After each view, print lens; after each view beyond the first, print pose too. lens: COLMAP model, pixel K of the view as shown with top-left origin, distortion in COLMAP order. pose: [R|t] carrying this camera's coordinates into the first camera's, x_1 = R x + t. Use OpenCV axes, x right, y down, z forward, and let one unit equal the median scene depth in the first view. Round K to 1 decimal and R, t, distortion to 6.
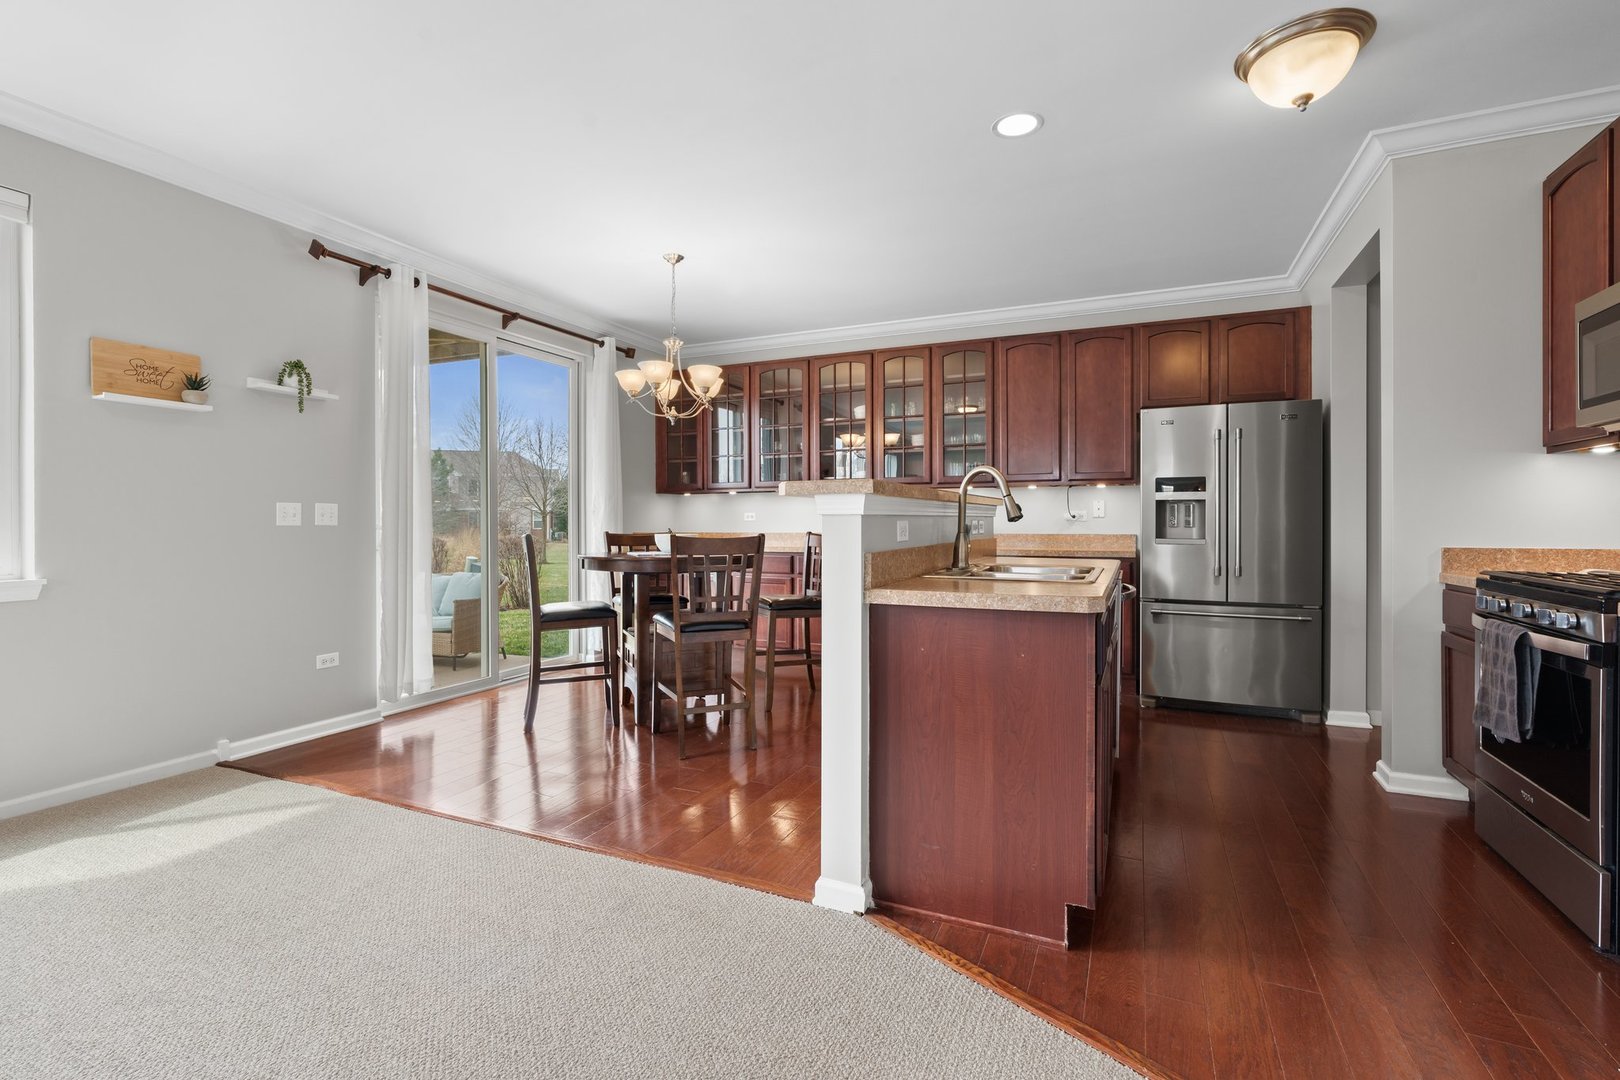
lens RADIAL K [[750.3, 0, 779.5], [0, 750.3, 525.8], [0, 0, 1]] dist [-0.006289, 0.002187]
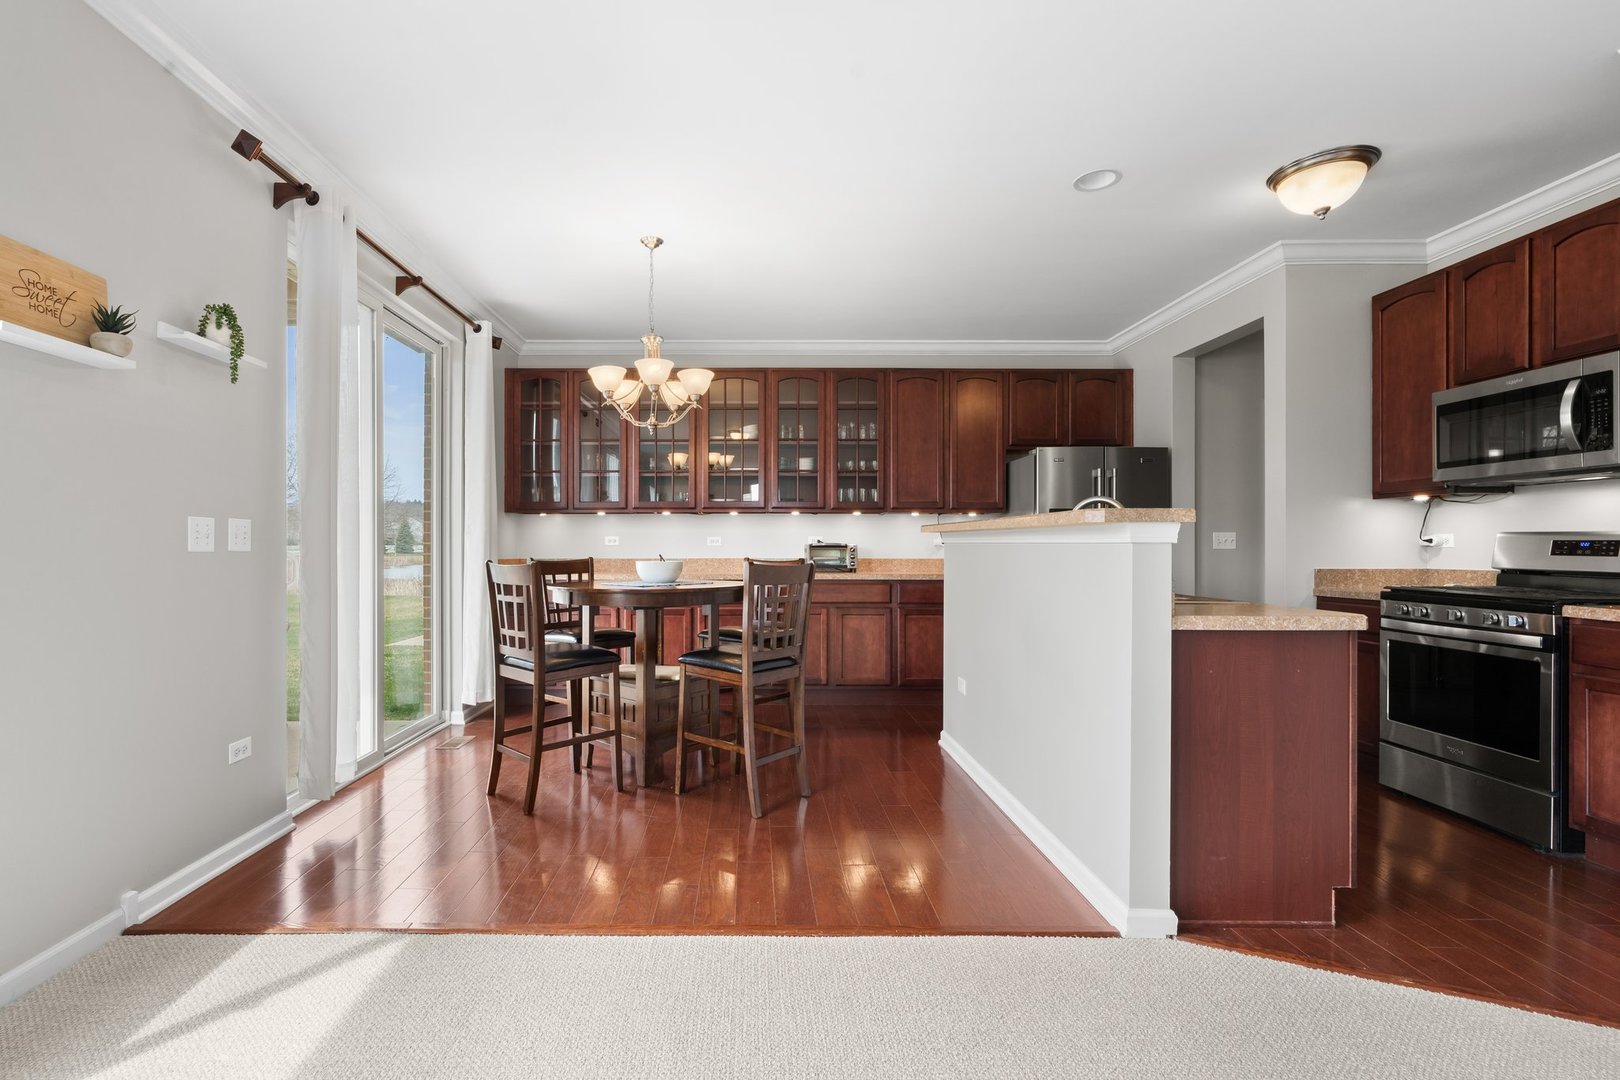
lens RADIAL K [[777.0, 0, 754.9], [0, 777.0, 547.0], [0, 0, 1]] dist [-0.011391, 0.004315]
pose [[0.905414, 0.002988, 0.424519, -0.463634], [-0.001199, 0.999989, -0.004481, -0.001807], [-0.424528, 0.003549, 0.905408, 0.159524]]
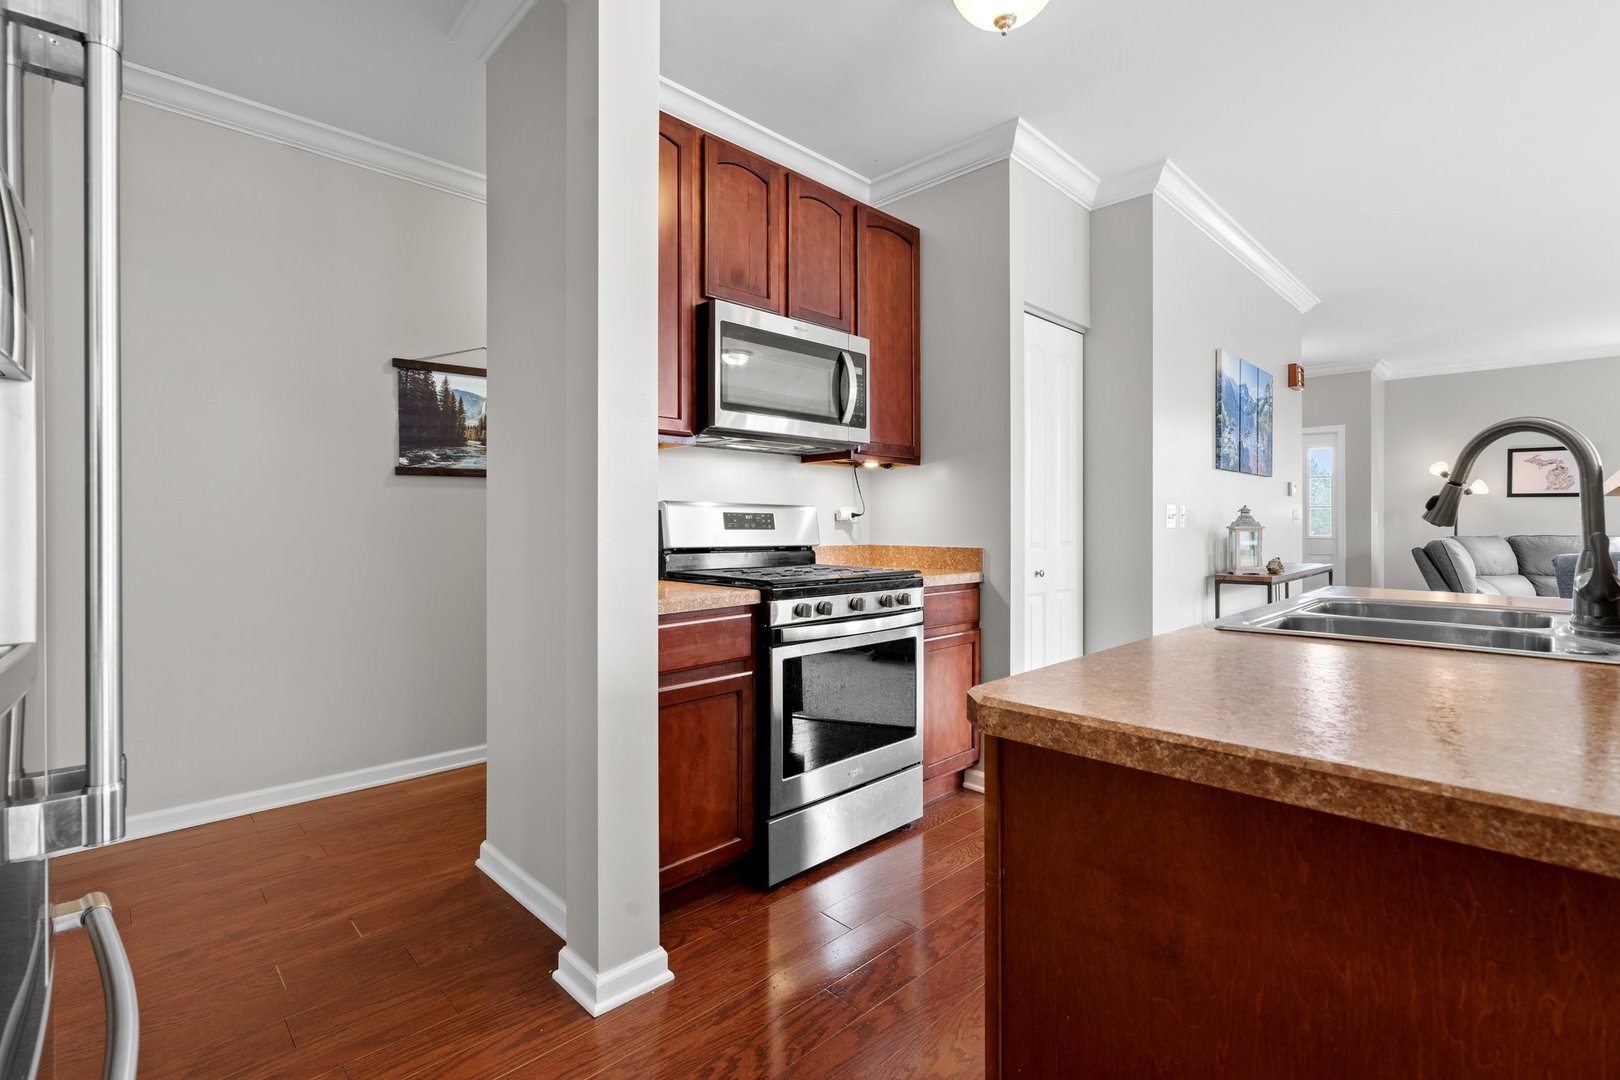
lens RADIAL K [[750.3, 0, 811.3], [0, 750.3, 528.3], [0, 0, 1]] dist [-0.006289, 0.002187]
pose [[-0.945222, 0.003234, 0.326411, 0.422257], [0.006140, 0.999950, 0.007874, -0.003945], [-0.326369, 0.009447, -0.945195, 1.256845]]
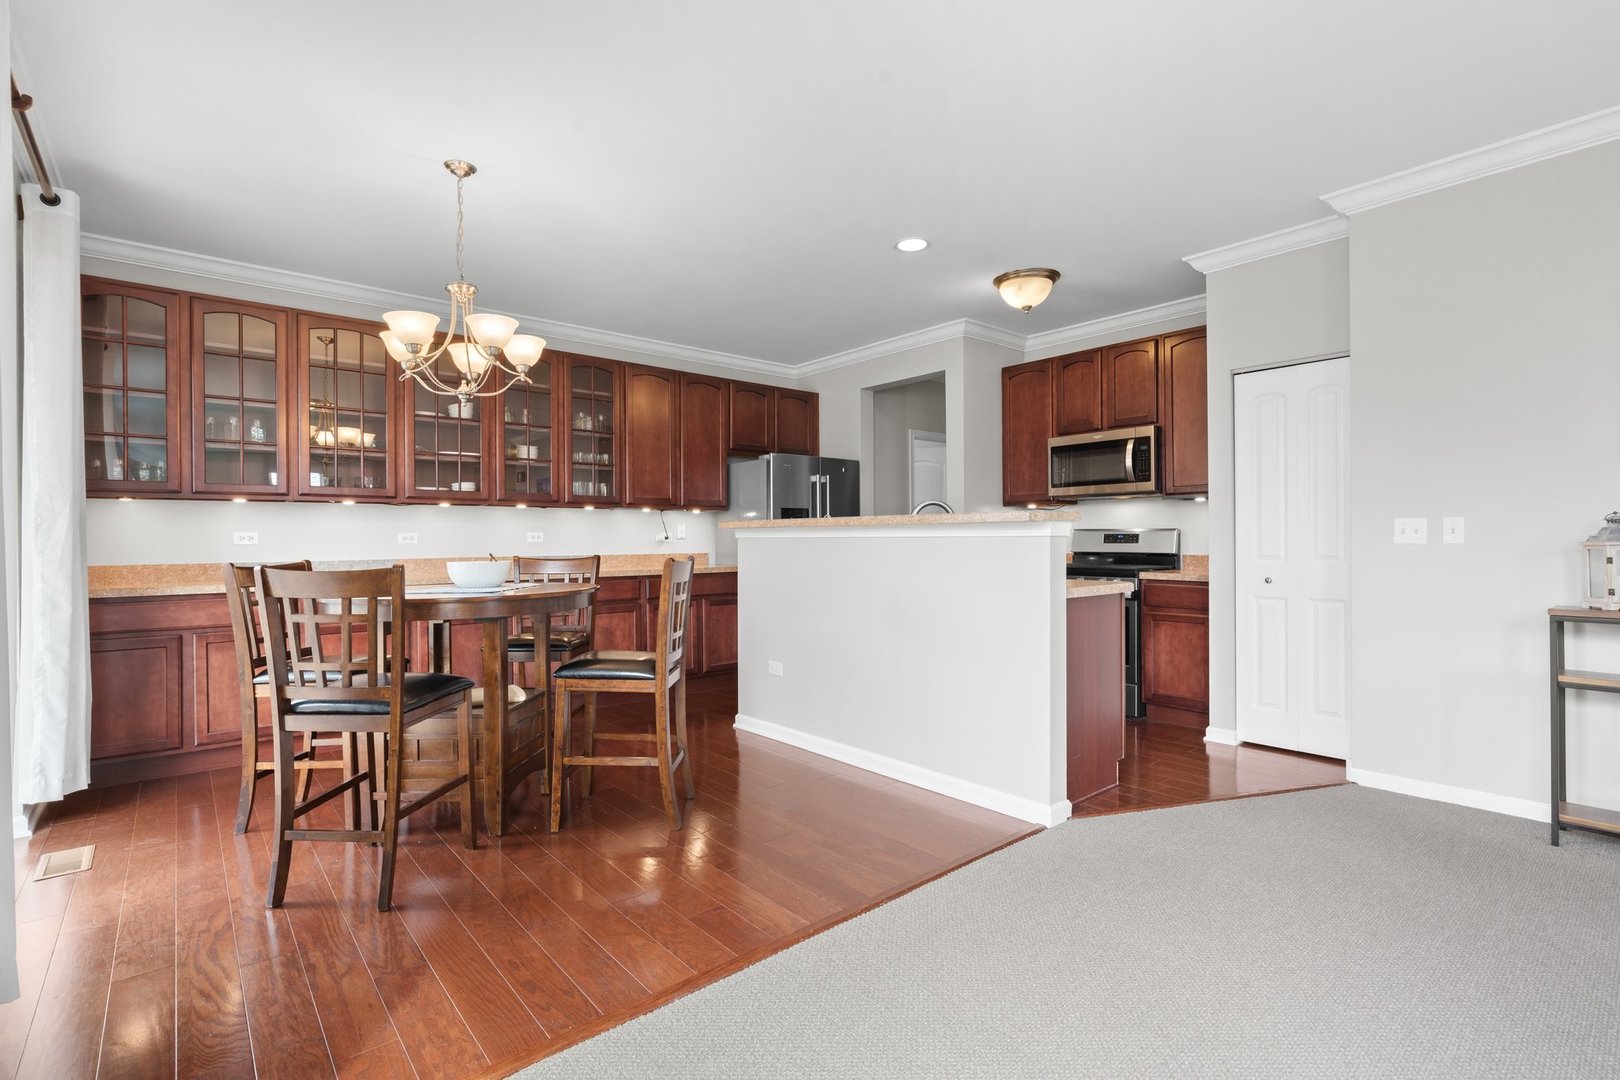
lens RADIAL K [[750.3, 0, 839.4], [0, 750.3, 540.6], [0, 0, 1]] dist [-0.006289, 0.002187]
pose [[0.382369, -0.001287, 0.924009, -0.763519], [0.010661, 0.999939, -0.003018, -0.003278], [-0.923948, 0.011005, 0.382359, 0.485906]]
